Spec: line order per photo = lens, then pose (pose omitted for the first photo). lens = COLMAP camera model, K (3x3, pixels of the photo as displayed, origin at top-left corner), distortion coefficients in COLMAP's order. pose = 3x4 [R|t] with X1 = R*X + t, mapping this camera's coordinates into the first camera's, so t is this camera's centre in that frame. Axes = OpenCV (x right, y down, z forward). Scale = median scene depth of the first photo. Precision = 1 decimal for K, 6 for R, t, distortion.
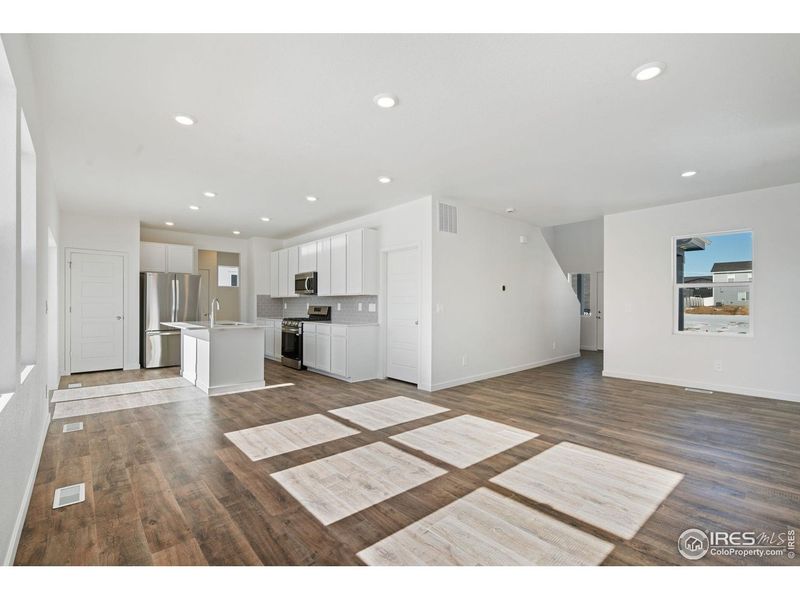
lens RADIAL K [[357.2, 0, 400.0], [0, 357.2, 300.0], [0, 0, 1]] dist [0.000563, 0.000141]
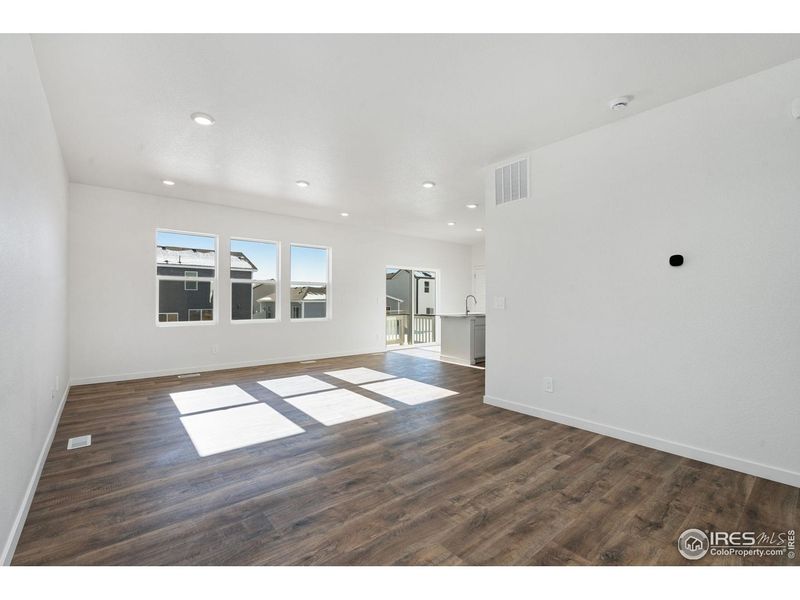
lens RADIAL K [[357.2, 0, 400.0], [0, 357.2, 300.0], [0, 0, 1]] dist [0.000563, 0.000141]
pose [[-0.035066, -0.004156, -0.999376, 1.387124], [0.010977, 0.999929, -0.004543, 0.025857], [0.999325, -0.011129, -0.035018, 1.239998]]
